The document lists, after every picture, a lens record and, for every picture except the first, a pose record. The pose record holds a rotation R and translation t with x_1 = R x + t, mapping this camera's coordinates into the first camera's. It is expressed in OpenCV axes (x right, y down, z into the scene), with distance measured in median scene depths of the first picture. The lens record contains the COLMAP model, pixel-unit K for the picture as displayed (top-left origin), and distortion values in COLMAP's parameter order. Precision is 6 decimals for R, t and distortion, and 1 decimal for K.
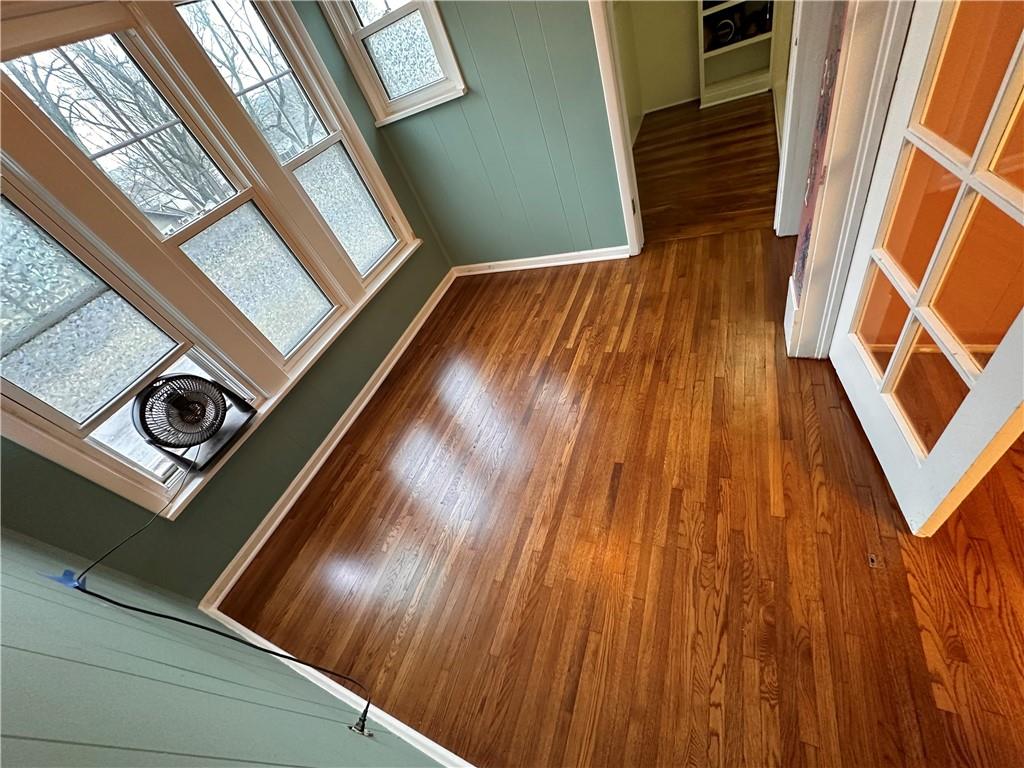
lens RADIAL K [[403.9, 0, 507.1], [0, 403.9, 383.9], [0, 0, 1]] dist [-0.001939, 0.000155]
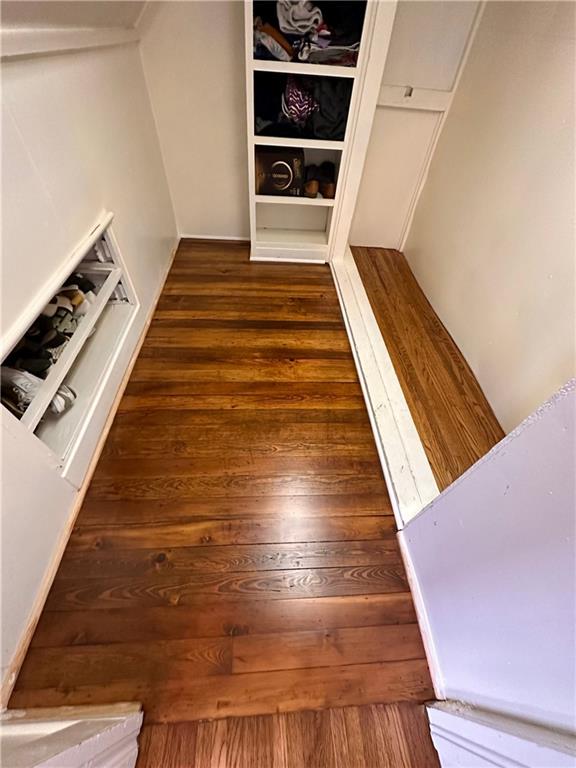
lens RADIAL K [[302.9, 0, 289.0], [0, 302.9, 384.2], [0, 0, 1]] dist [-0.001939, 0.000155]
pose [[0.830675, -0.034018, 0.555718, 0.228791], [0.021797, 0.999353, 0.028593, -0.499842], [-0.556331, -0.011639, 0.830879, 0.518325]]
